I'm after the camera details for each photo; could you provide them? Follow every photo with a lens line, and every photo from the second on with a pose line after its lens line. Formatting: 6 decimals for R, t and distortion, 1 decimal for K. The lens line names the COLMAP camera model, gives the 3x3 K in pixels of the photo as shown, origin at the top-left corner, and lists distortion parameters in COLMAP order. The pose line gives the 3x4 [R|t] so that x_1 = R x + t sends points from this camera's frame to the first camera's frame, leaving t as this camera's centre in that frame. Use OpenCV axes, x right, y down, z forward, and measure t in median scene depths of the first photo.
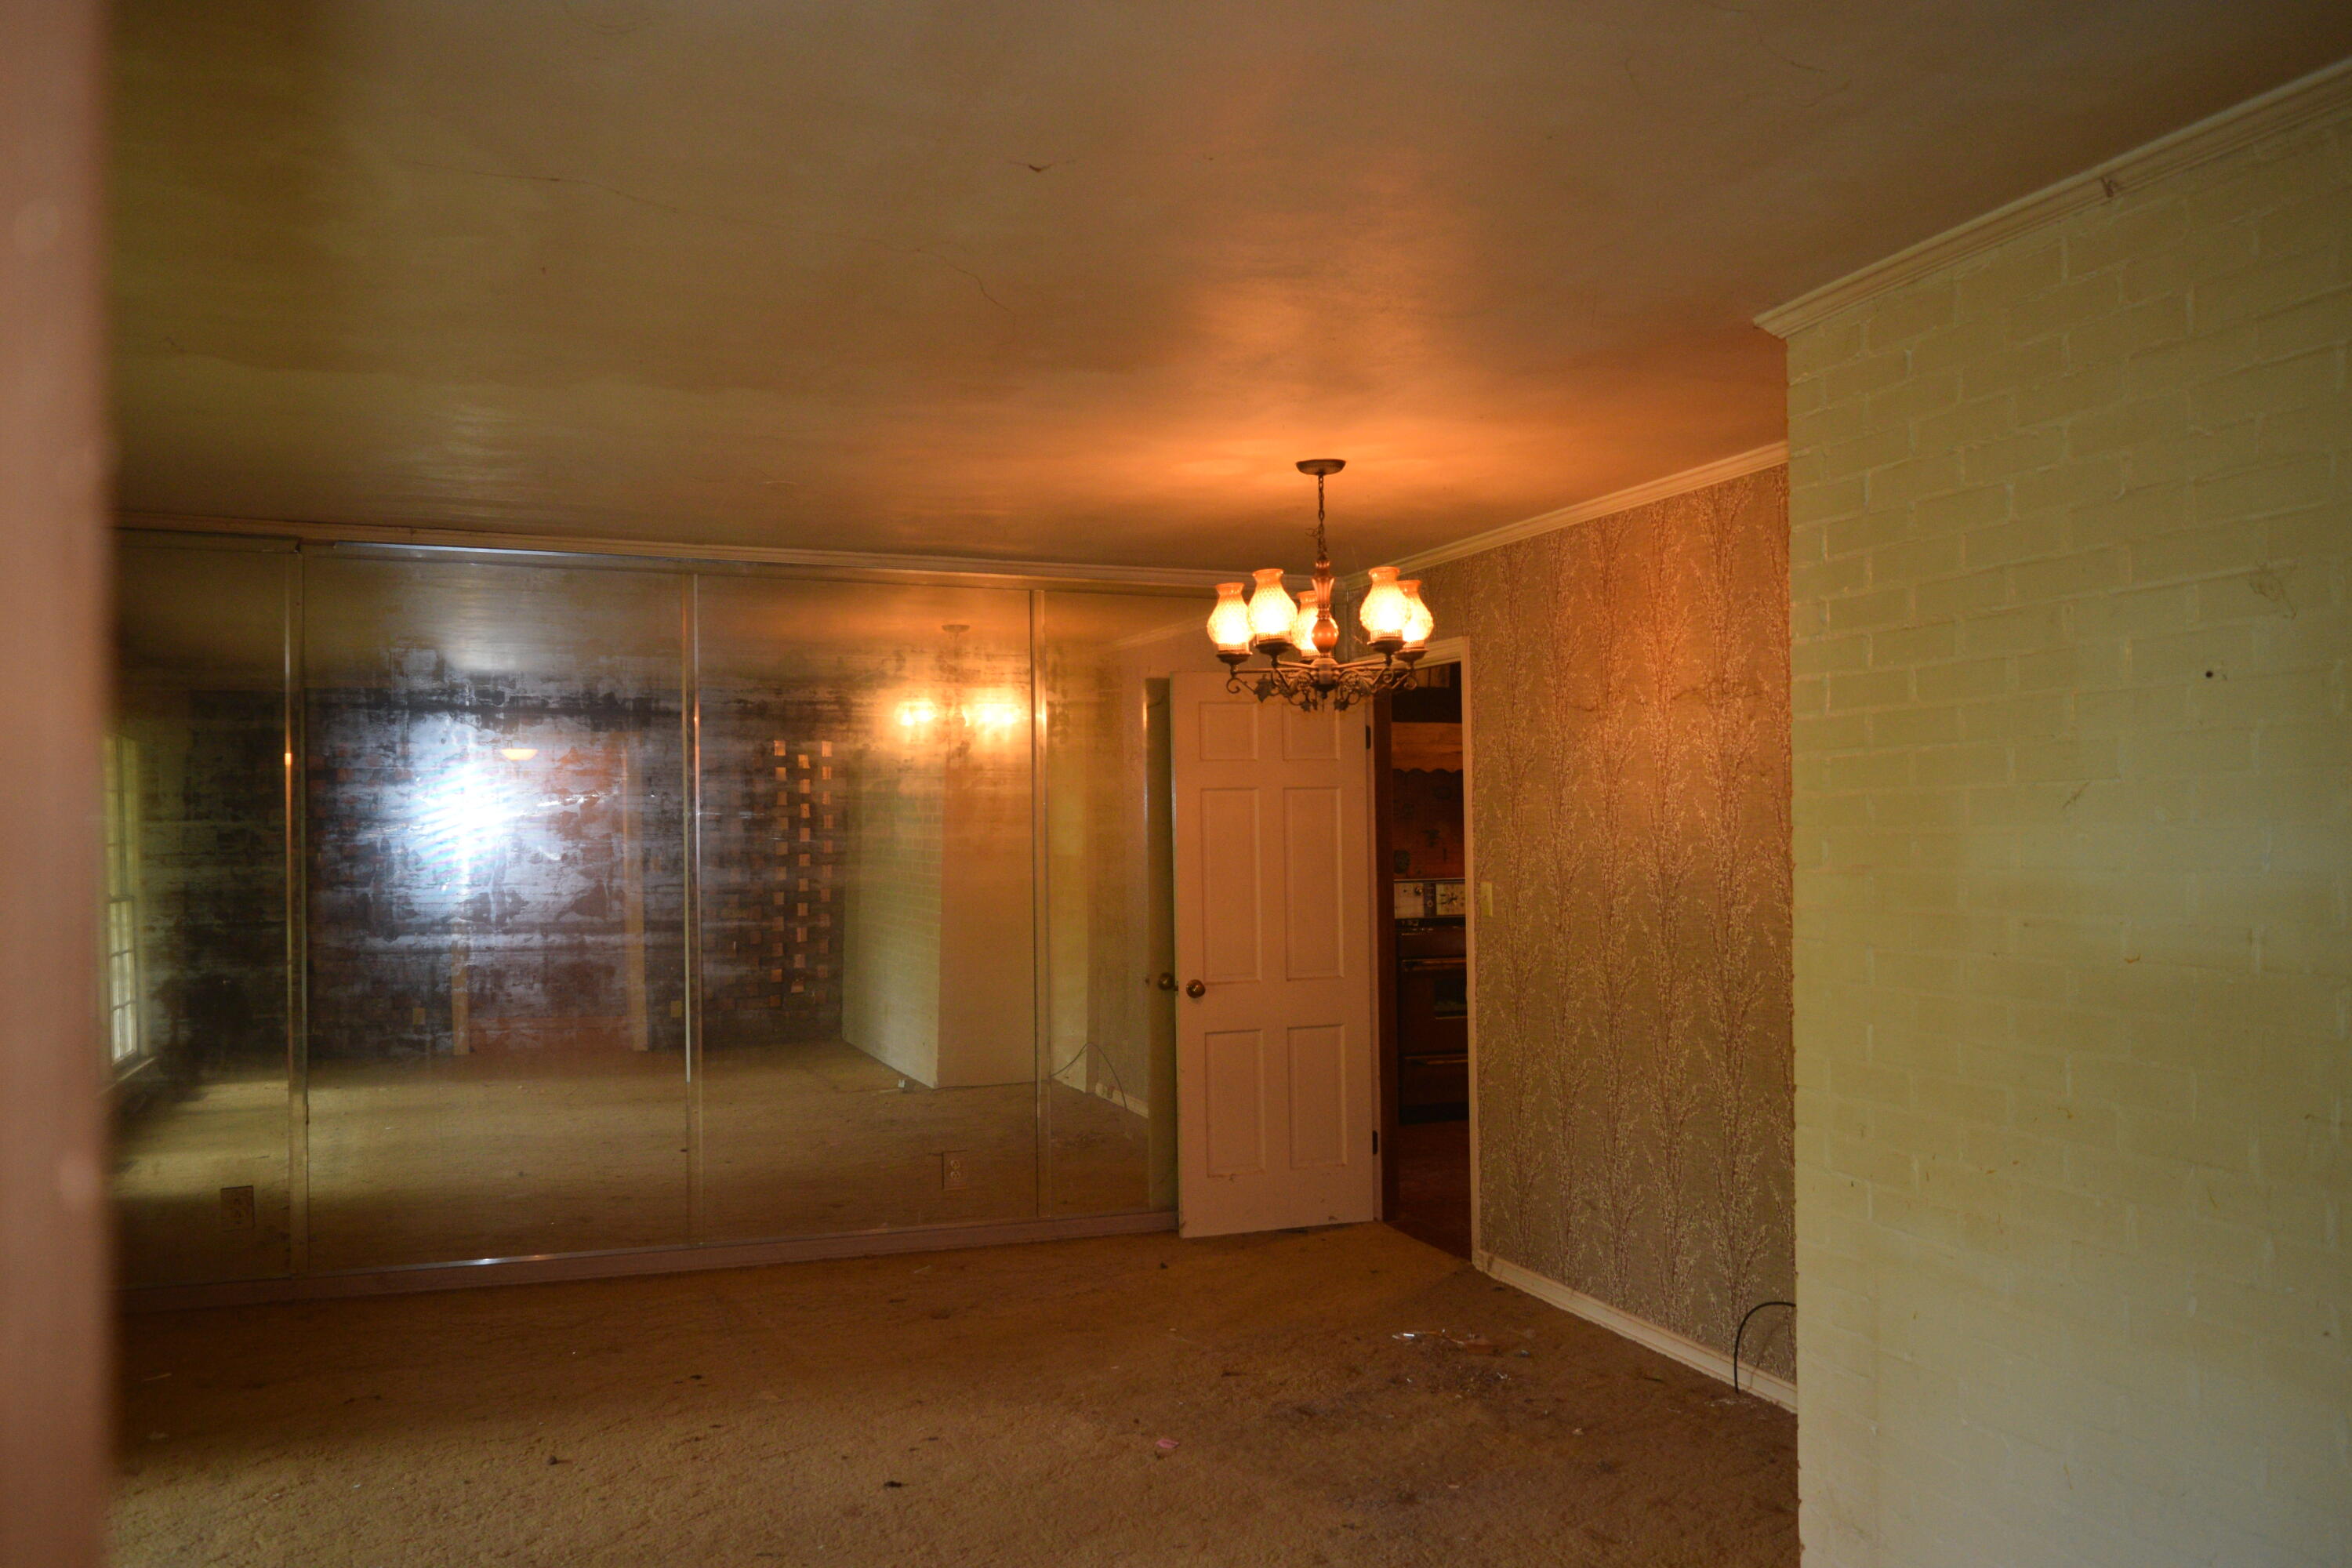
lens RADIAL K [[1840.8, 0, 1176.8], [0, 1840.8, 791.4], [0, 0, 1]] dist [-0.011103, -0.001751]
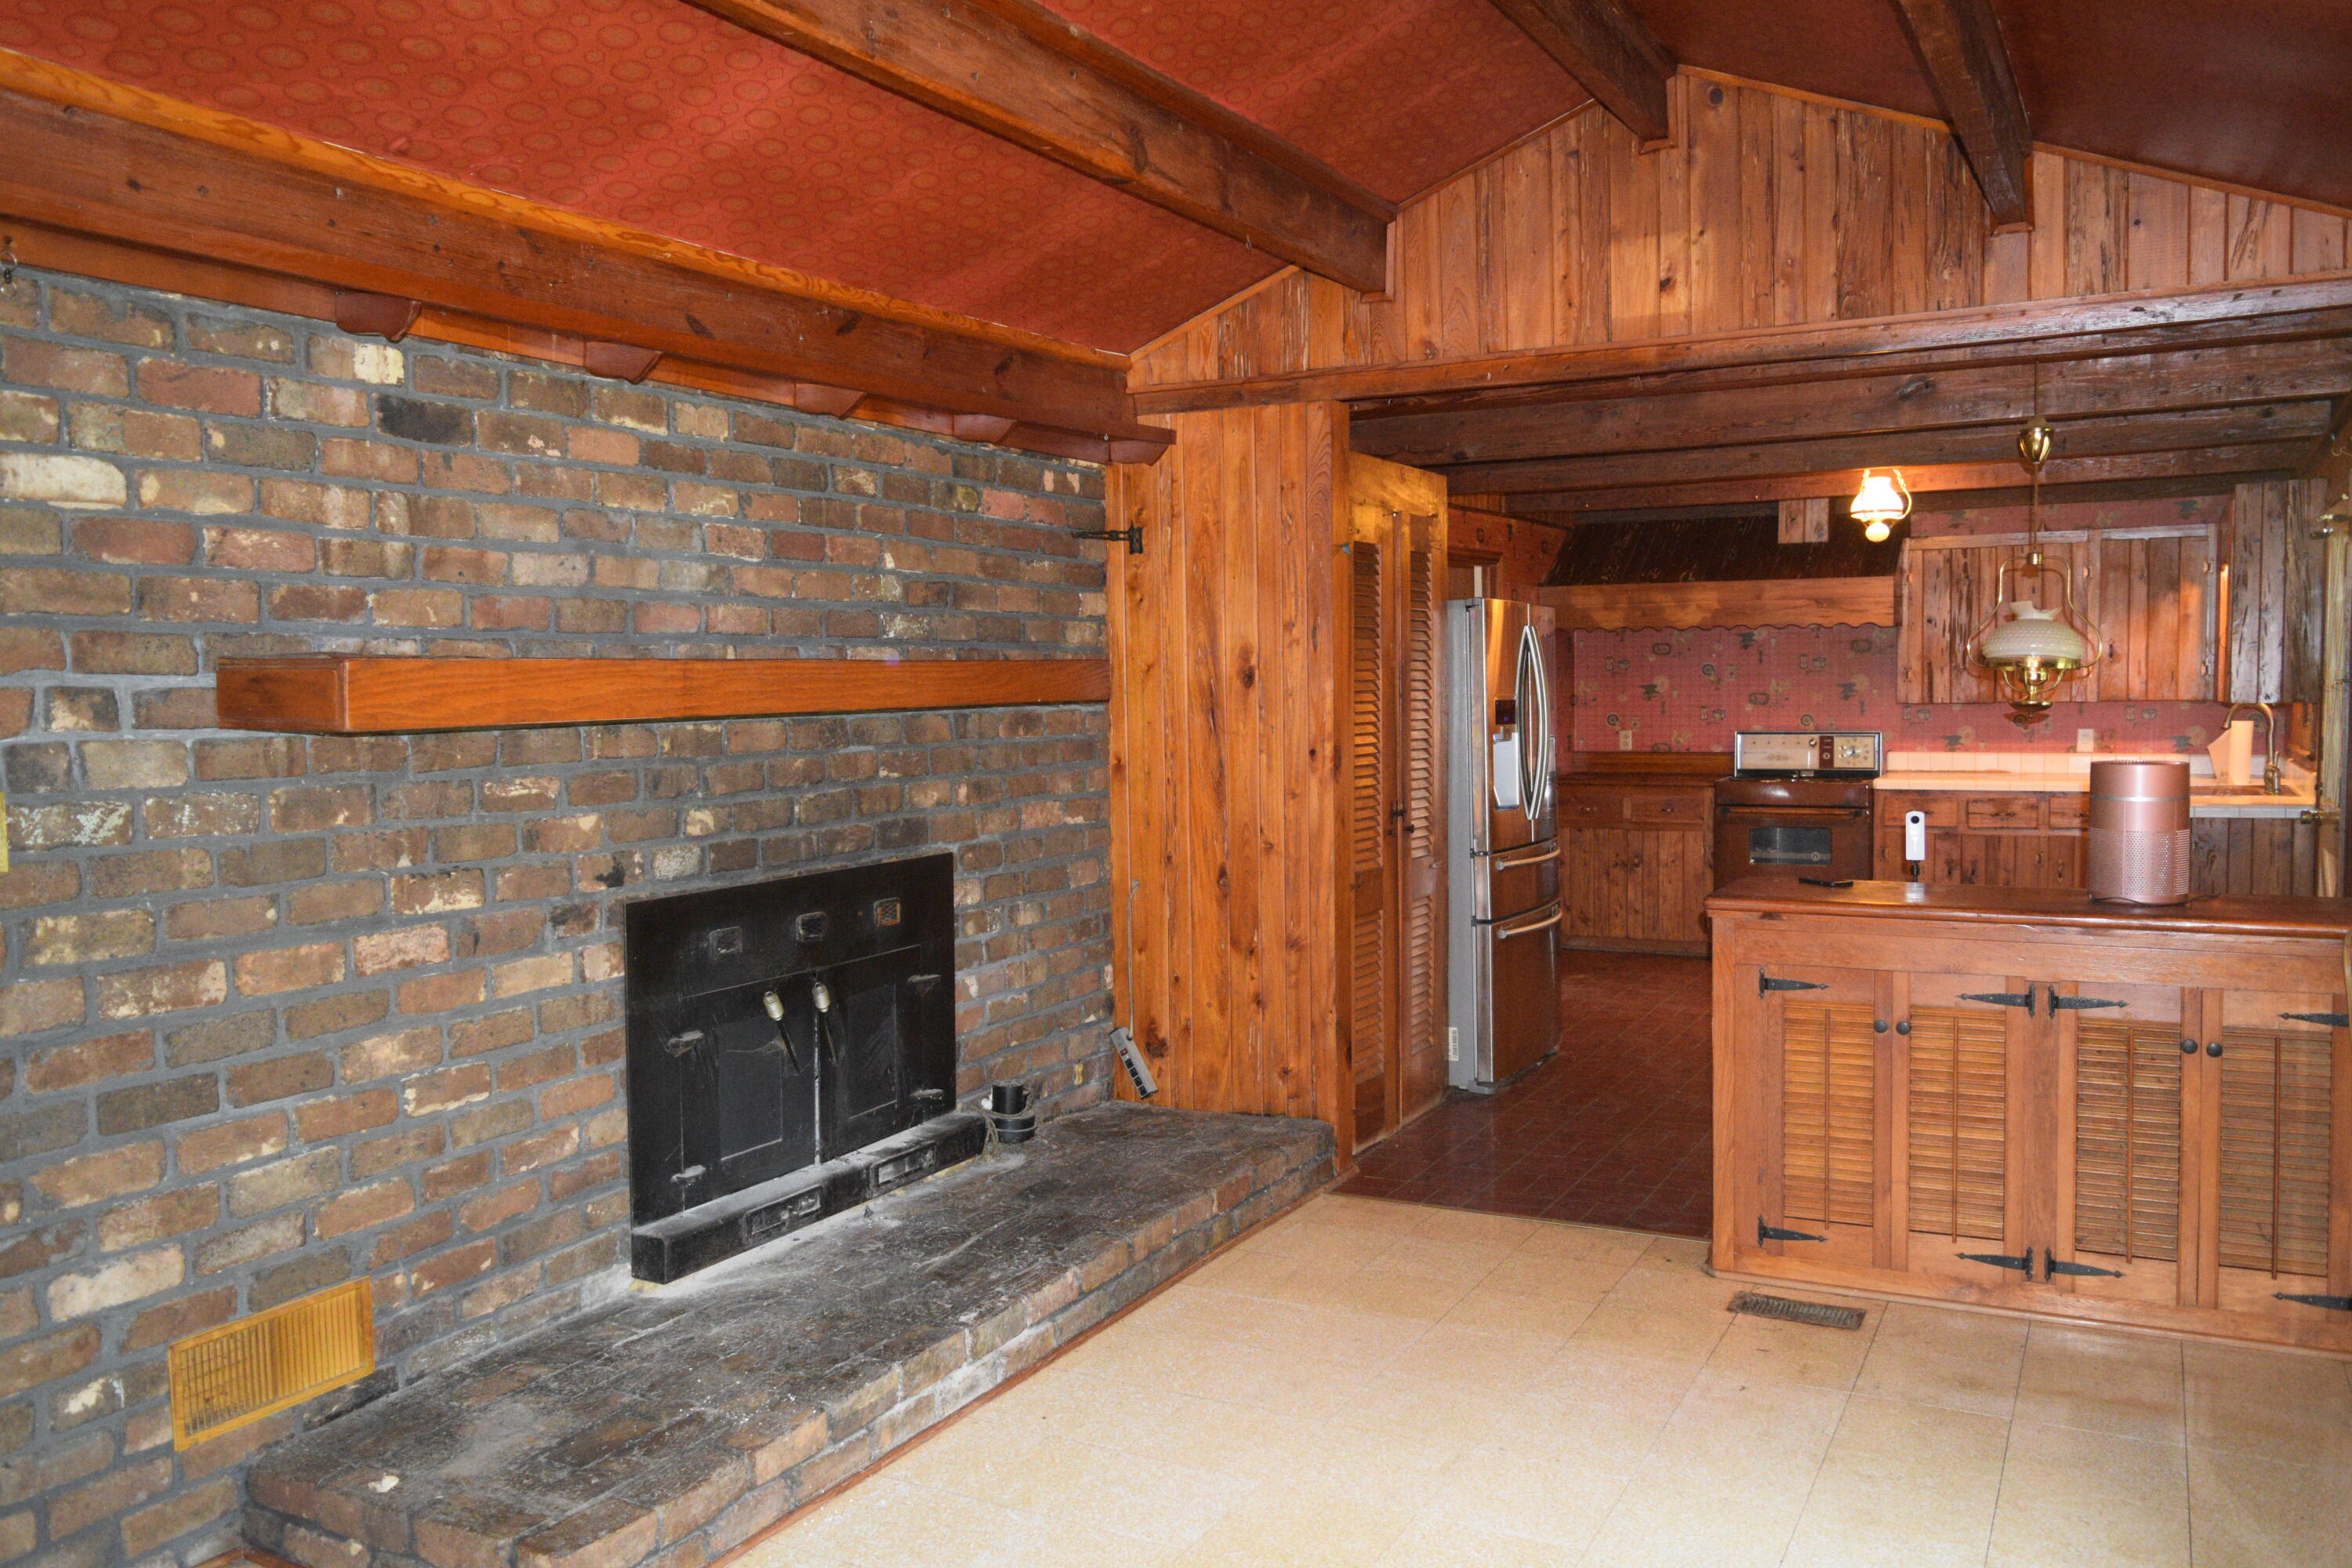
lens RADIAL K [[1840.8, 0, 1158.6], [0, 1840.8, 786.7], [0, 0, 1]] dist [-0.011103, -0.001751]
pose [[0.661823, 0.038215, -0.748685, 0.654208], [0.019223, 0.997506, 0.067909, 0.001945], [0.749414, -0.059335, 0.659438, 0.053466]]
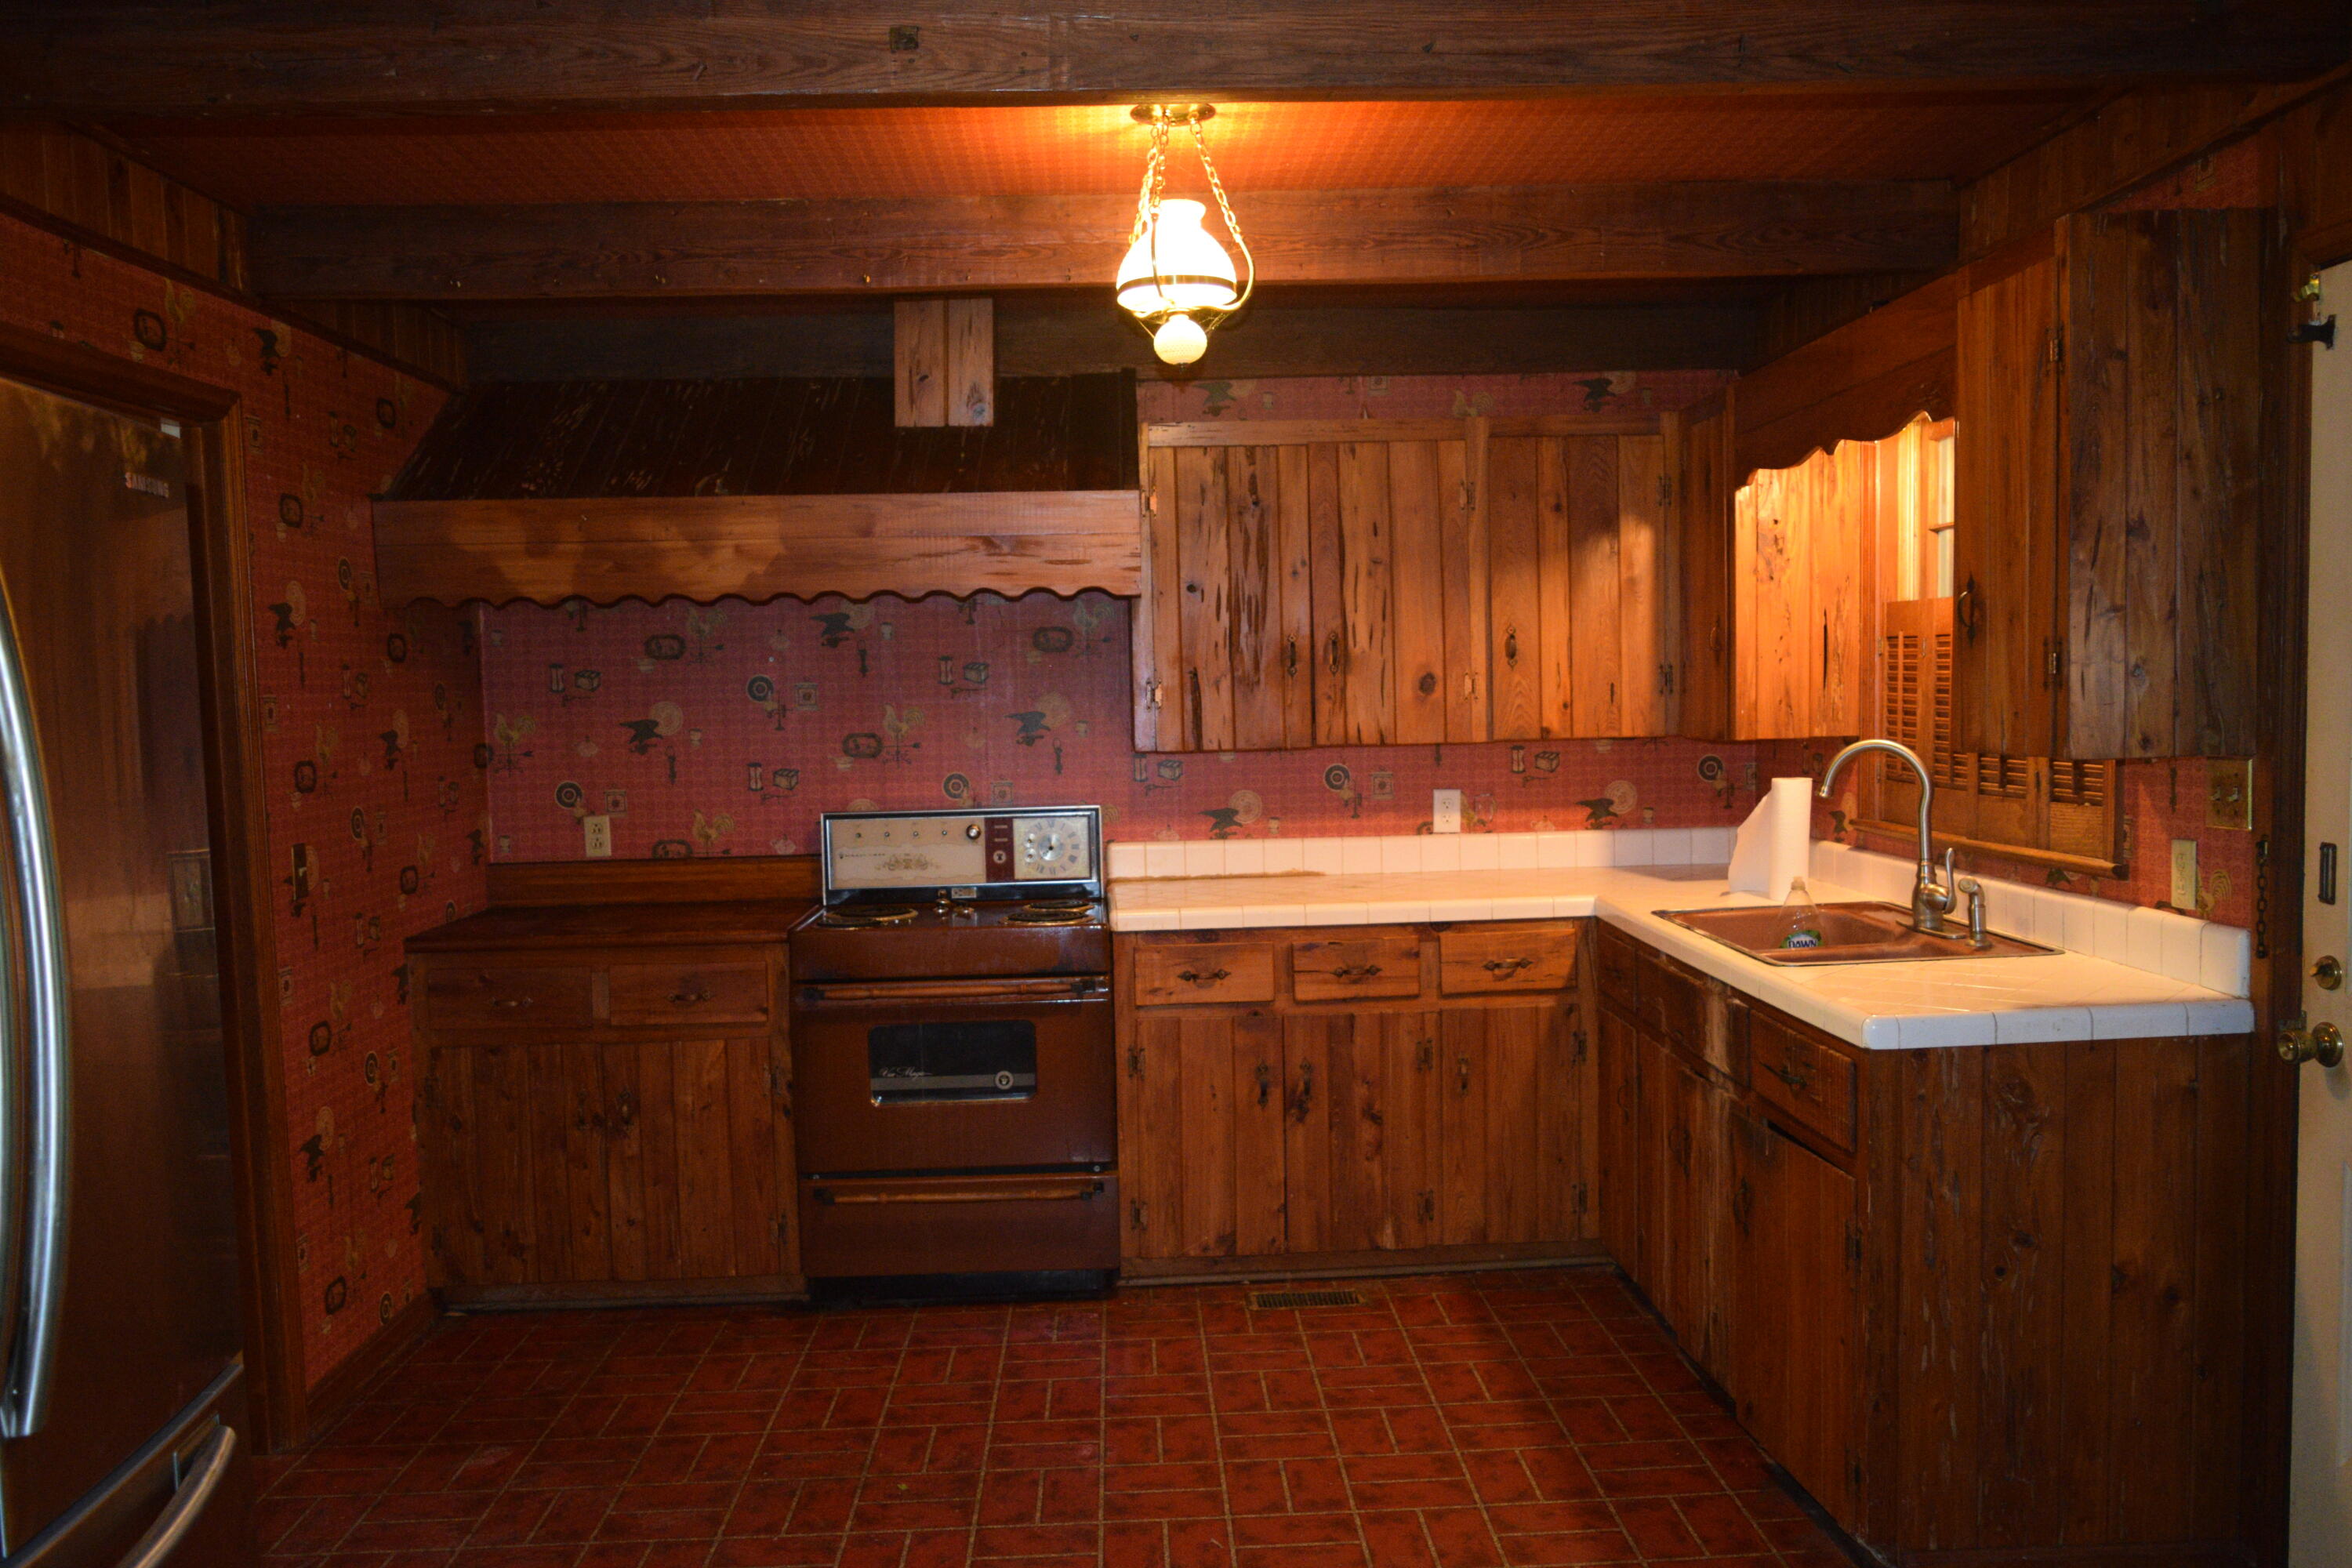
lens RADIAL K [[1840.8, 0, 1169.2], [0, 1840.8, 783.6], [0, 0, 1]] dist [-0.011103, -0.001751]
pose [[0.947721, -0.001742, -0.319096, 0.345573], [0.023787, 0.997588, 0.065203, 0.008218], [0.318213, -0.069385, 0.945477, 0.533051]]
